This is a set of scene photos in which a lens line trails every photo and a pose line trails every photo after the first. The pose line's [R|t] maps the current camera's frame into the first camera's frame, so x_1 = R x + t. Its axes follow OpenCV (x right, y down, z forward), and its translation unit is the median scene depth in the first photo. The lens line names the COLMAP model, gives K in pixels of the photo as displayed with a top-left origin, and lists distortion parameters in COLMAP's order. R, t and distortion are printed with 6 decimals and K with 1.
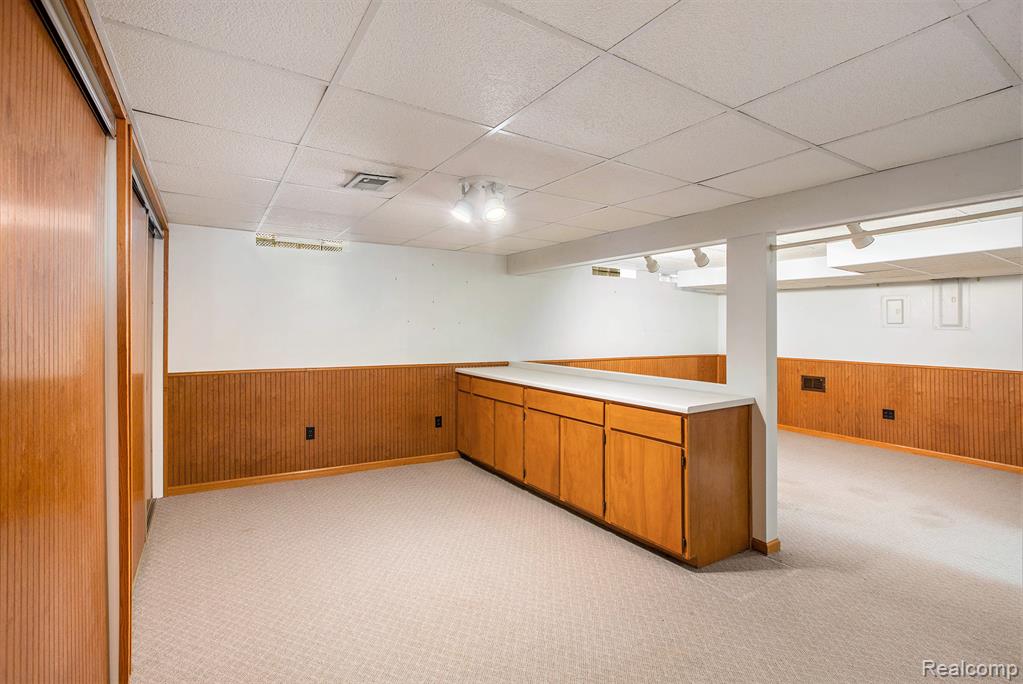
lens RADIAL K [[481.2, 0, 508.6], [0, 481.2, 335.4], [0, 0, 1]] dist [-0.033693, 0.005546]
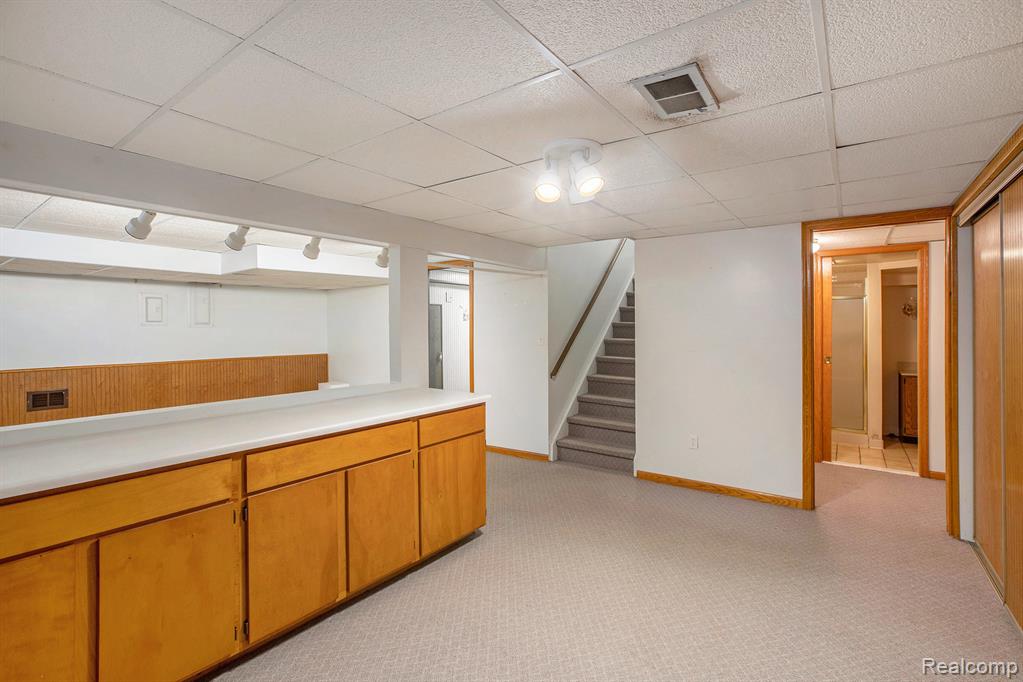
lens RADIAL K [[481.2, 0, 497.1], [0, 481.2, 323.2], [0, 0, 1]] dist [-0.033693, 0.005546]
pose [[-0.331487, -0.003068, 0.943455, -0.542746], [0.017290, 0.999807, 0.009327, -0.028012], [-0.943301, 0.019404, -0.331370, 0.981527]]
